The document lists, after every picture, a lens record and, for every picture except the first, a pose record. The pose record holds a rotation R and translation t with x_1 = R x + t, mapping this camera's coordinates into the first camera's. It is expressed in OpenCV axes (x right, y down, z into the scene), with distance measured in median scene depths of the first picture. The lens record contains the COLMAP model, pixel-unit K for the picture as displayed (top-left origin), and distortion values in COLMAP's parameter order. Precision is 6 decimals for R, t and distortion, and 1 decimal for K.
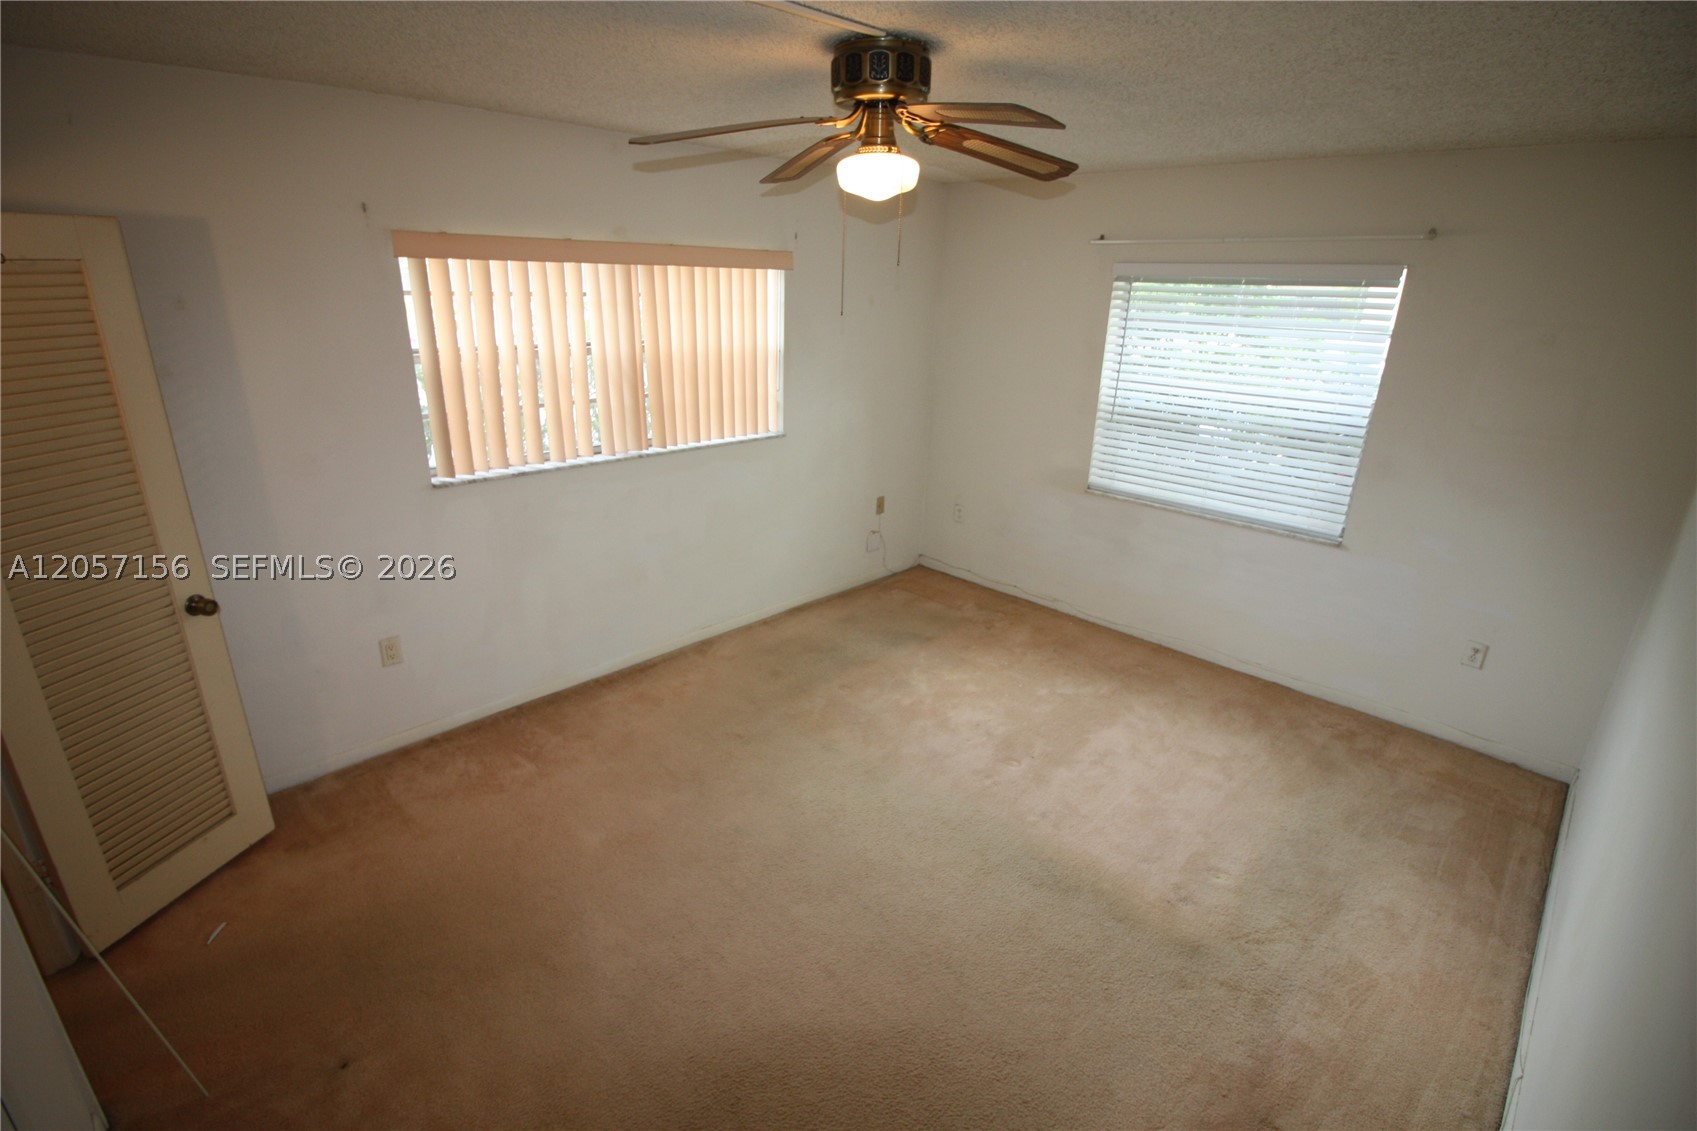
lens RADIAL K [[794.0, 0, 852.5], [0, 794.0, 556.4], [0, 0, 1]] dist [0.001105, -0.015475]
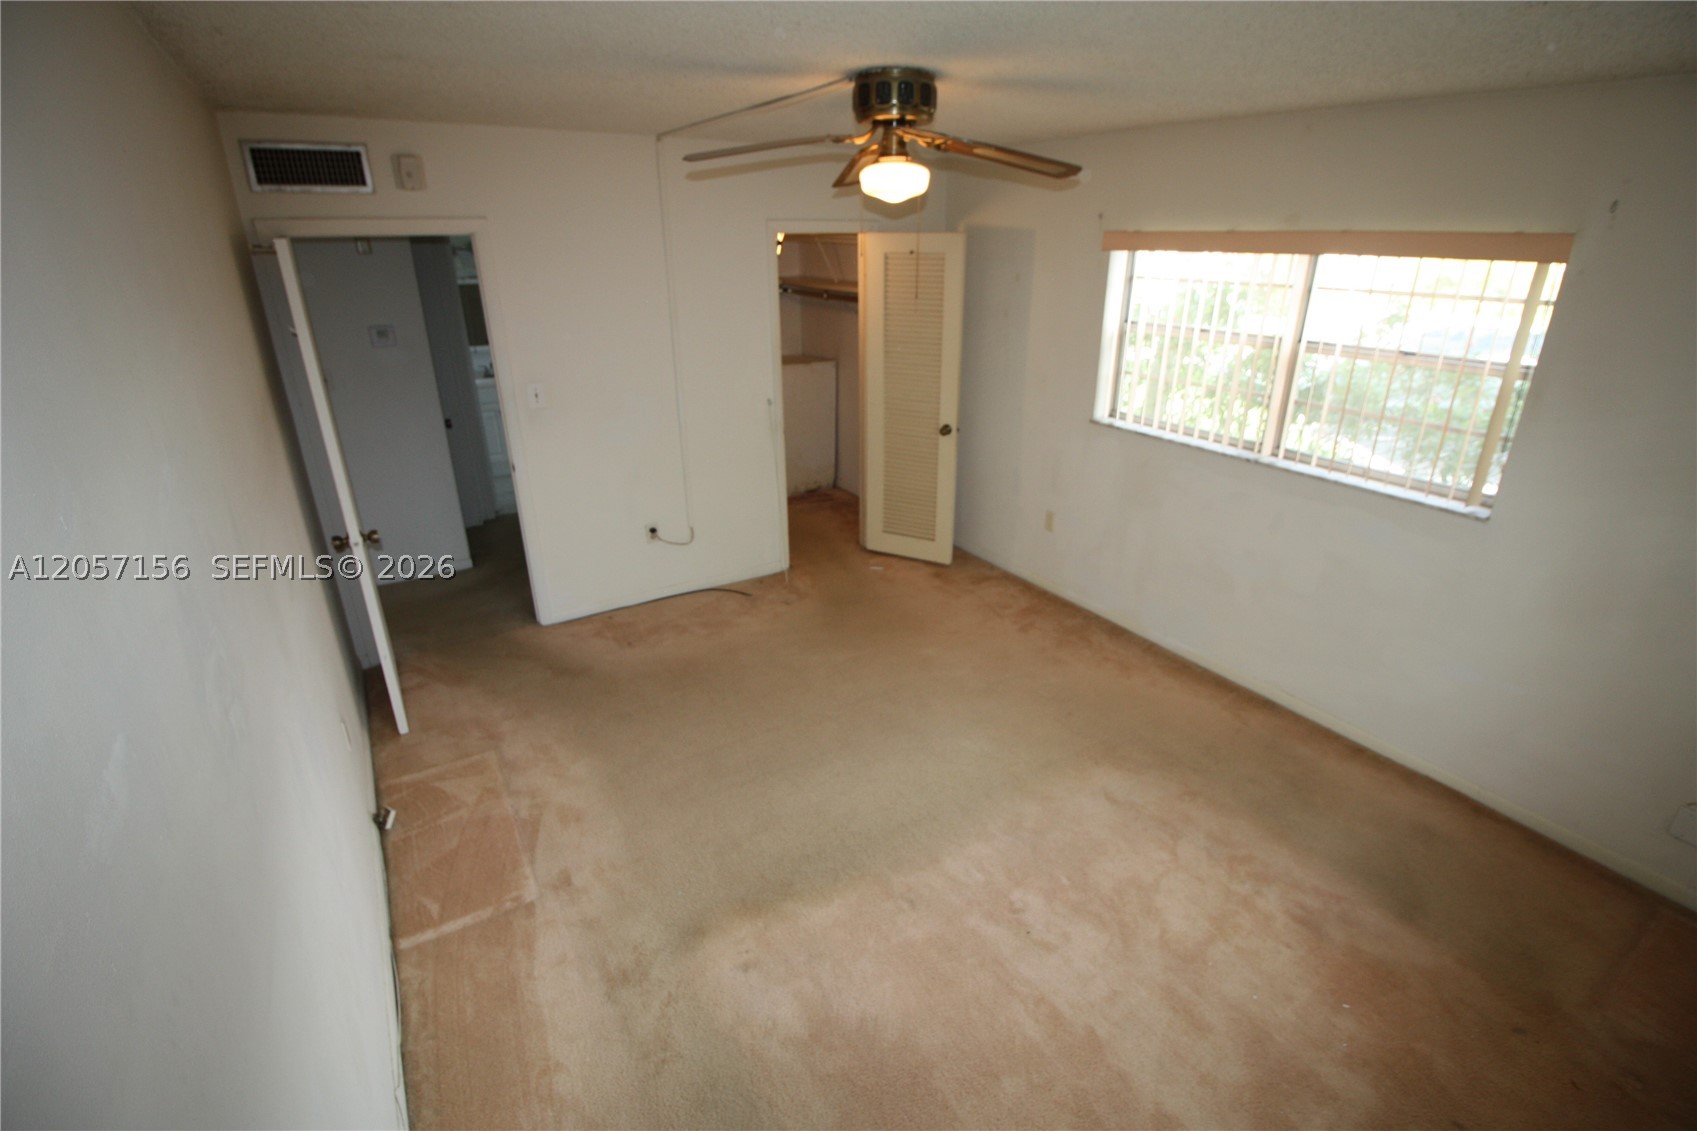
lens RADIAL K [[794.0, 0, 852.5], [0, 794.0, 556.4], [0, 0, 1]] dist [0.001105, -0.015475]
pose [[-0.250702, 0.334139, -0.908570, 1.018701], [-0.329625, 0.852996, 0.404654, -0.351240], [0.910217, 0.400935, -0.103707, 0.994914]]
